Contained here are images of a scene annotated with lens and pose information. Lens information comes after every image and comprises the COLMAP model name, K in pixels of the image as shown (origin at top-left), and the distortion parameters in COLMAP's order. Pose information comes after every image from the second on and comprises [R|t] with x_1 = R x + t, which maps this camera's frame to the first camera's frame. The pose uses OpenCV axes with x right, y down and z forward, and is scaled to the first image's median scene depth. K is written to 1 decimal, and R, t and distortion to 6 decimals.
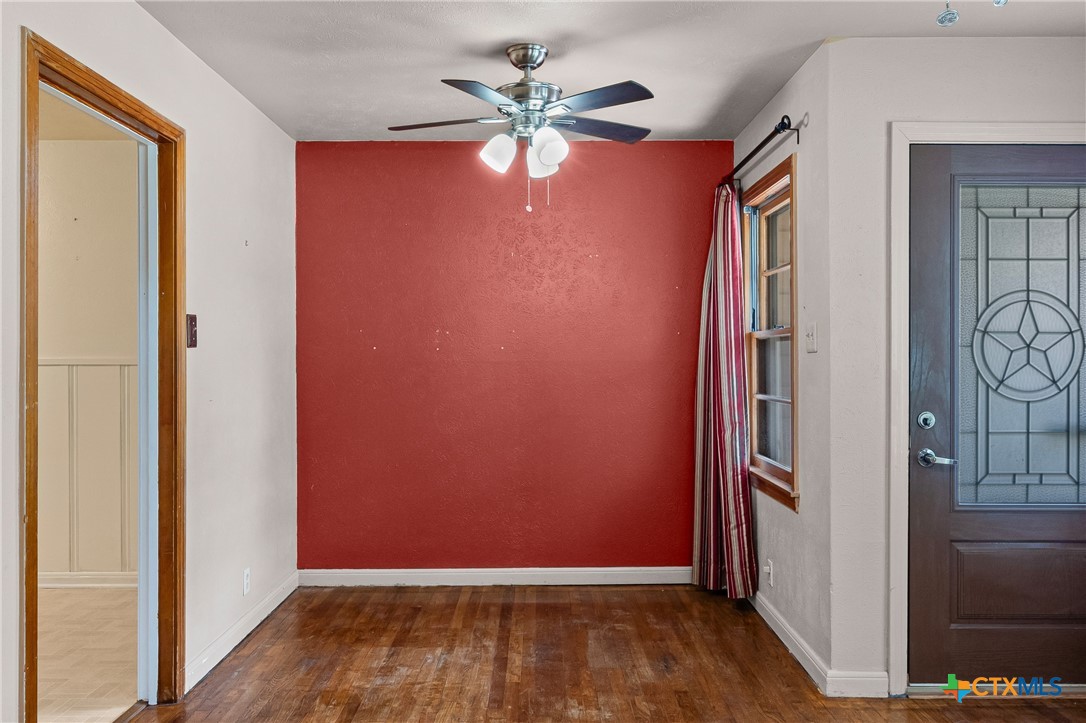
lens RADIAL K [[819.5, 0, 546.7], [0, 819.5, 356.4], [0, 0, 1]] dist [0.002959, 0.002160]
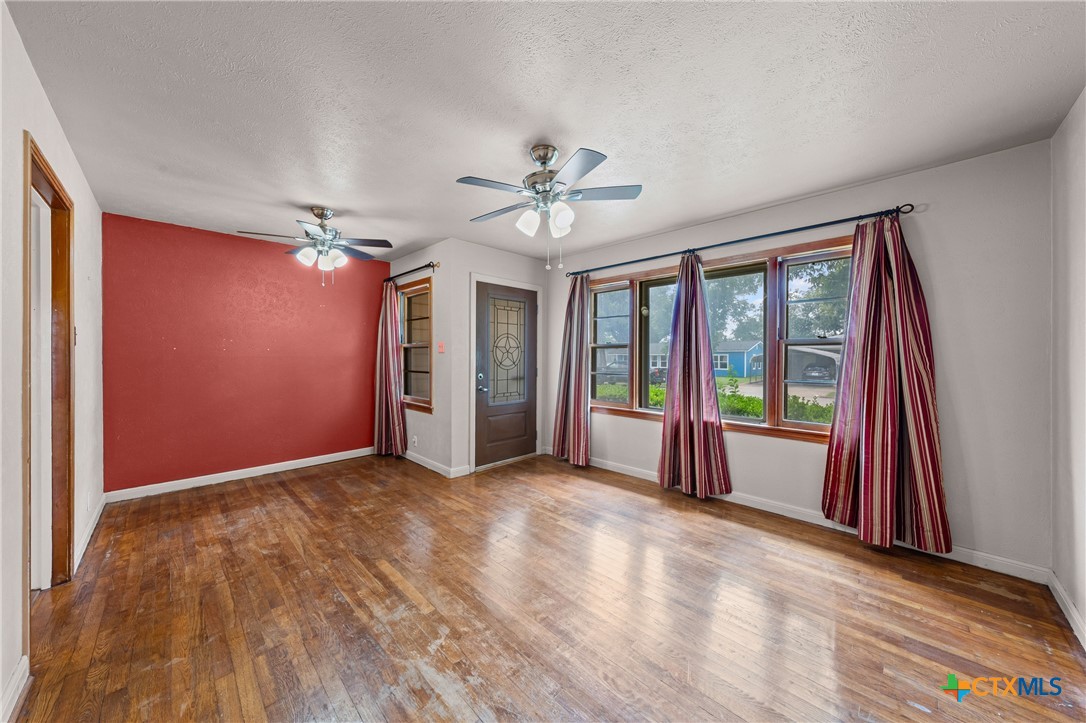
lens RADIAL K [[370.5, 0, 547.8], [0, 370.5, 357.7], [0, 0, 1]] dist [-0.001184, -0.000124]
pose [[0.704814, -0.001545, 0.709391, -0.296729], [-0.003687, 0.999976, 0.005841, 0.002115], [-0.709383, -0.006732, 0.704791, -0.097820]]
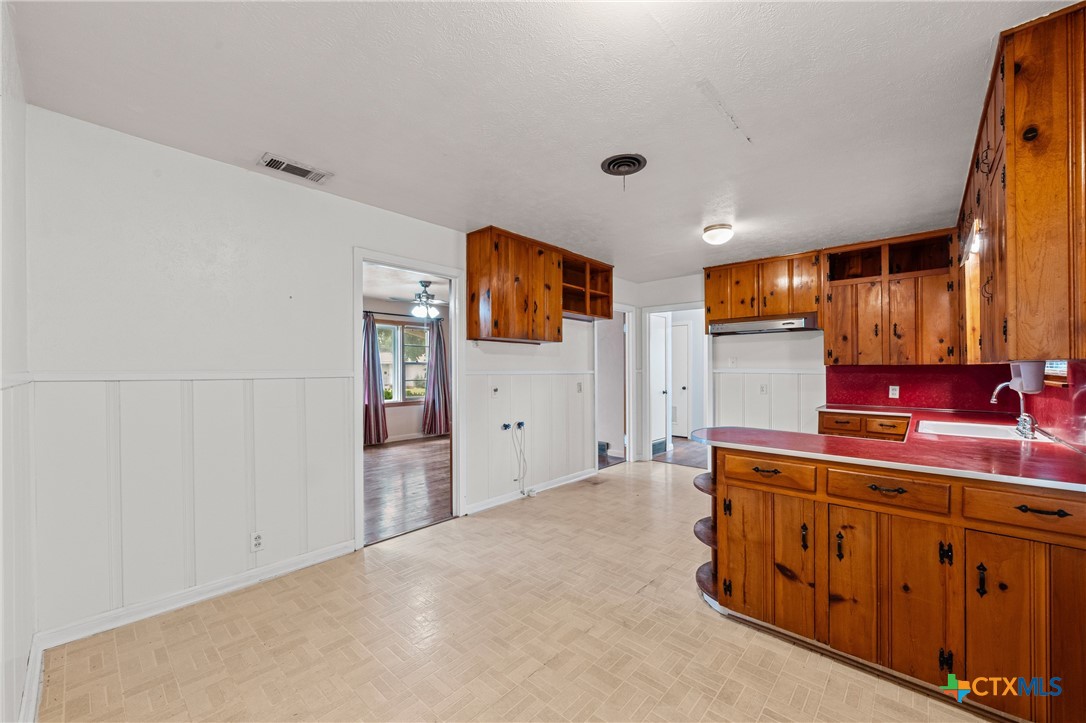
lens RADIAL K [[421.2, 0, 542.8], [0, 421.2, 366.7], [0, 0, 1]] dist [-0.001544, -0.000116]
pose [[-0.735863, 0.005765, 0.677106, -1.405511], [0.003336, 0.999982, -0.004889, -0.000084], [-0.677122, -0.001338, -0.735869, 1.370427]]
